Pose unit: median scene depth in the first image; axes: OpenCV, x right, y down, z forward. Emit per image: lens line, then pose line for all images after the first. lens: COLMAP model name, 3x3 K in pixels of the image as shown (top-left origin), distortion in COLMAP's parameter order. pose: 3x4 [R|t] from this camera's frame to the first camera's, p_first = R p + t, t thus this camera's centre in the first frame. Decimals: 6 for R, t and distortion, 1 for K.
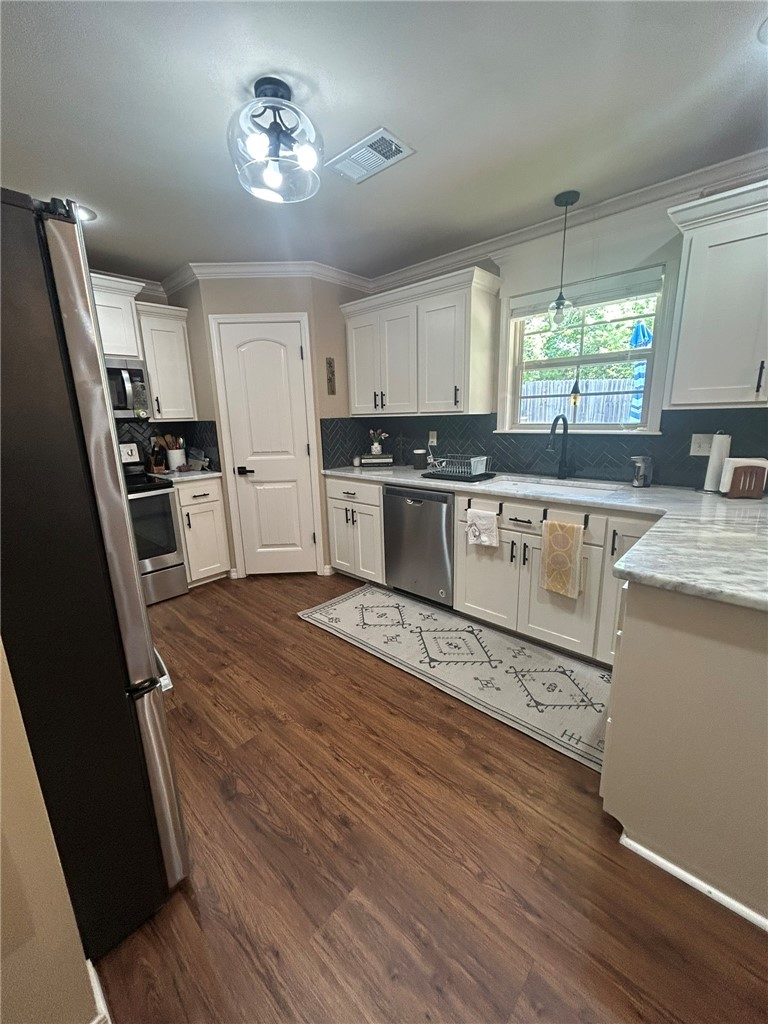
lens RADIAL K [[413.2, 0, 384.5], [0, 413.2, 508.1], [0, 0, 1]] dist [-0.003086, 0.000104]
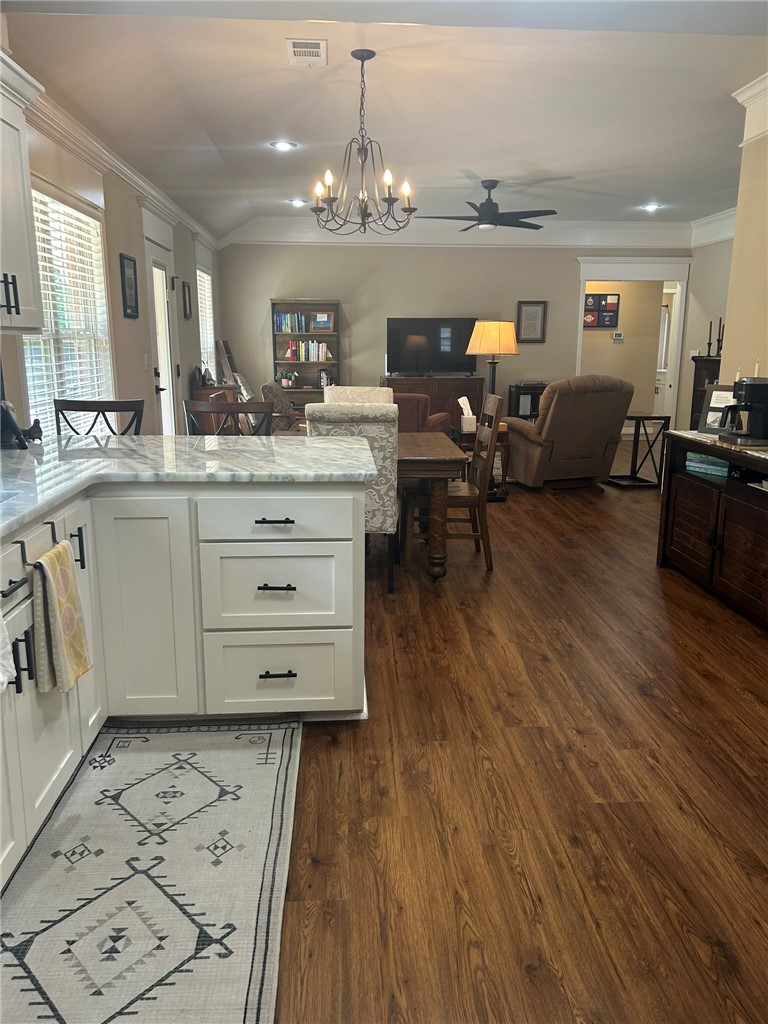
lens RADIAL K [[769.8, 0, 383.6], [0, 769.8, 508.8], [0, 0, 1]] dist [0.050502, -0.056398]
pose [[-0.723727, -0.127907, 0.678129, -0.427687], [0.163770, 0.922765, 0.348832, -0.233800], [-0.670371, 0.363516, -0.646883, 1.110651]]
